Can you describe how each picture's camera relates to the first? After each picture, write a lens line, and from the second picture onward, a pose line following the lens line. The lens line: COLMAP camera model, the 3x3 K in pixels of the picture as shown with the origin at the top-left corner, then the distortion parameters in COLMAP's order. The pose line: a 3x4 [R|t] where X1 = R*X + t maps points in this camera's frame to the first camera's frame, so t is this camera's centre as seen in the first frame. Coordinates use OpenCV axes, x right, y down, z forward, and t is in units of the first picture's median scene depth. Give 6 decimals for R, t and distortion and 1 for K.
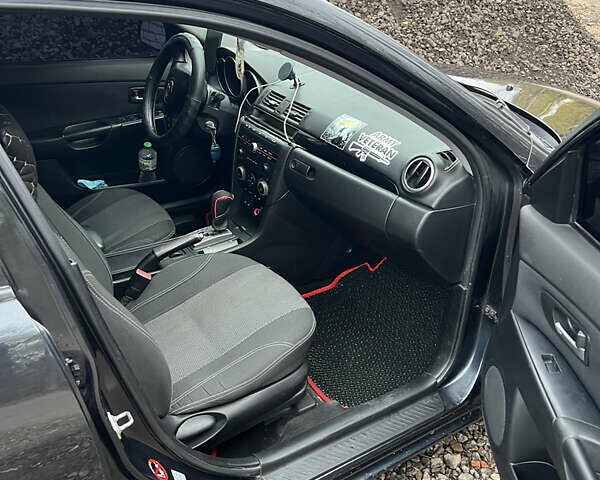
lens RADIAL K [[612.6, 0, 300.0], [0, 612.6, 240.0], [0, 0, 1]] dist [-0.001368, -0.031892]
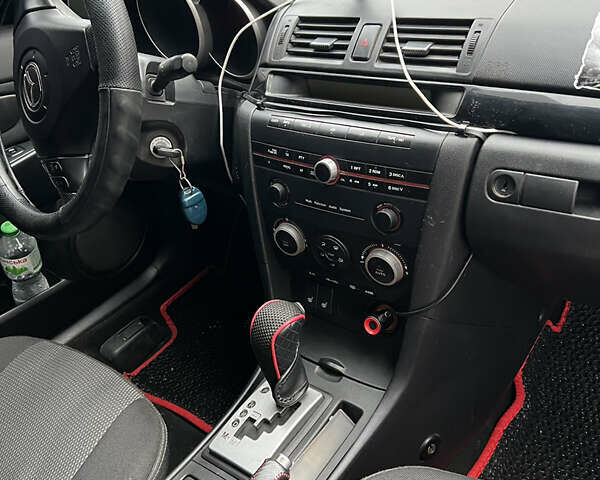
lens RADIAL K [[612.6, 0, 300.0], [0, 612.6, 240.0], [0, 0, 1]] dist [-0.001368, -0.031892]
pose [[0.927042, -0.321414, 0.193097, -0.171647], [0.311268, 0.946811, 0.081618, -0.143551], [-0.209060, -0.015558, 0.977779, 0.626402]]
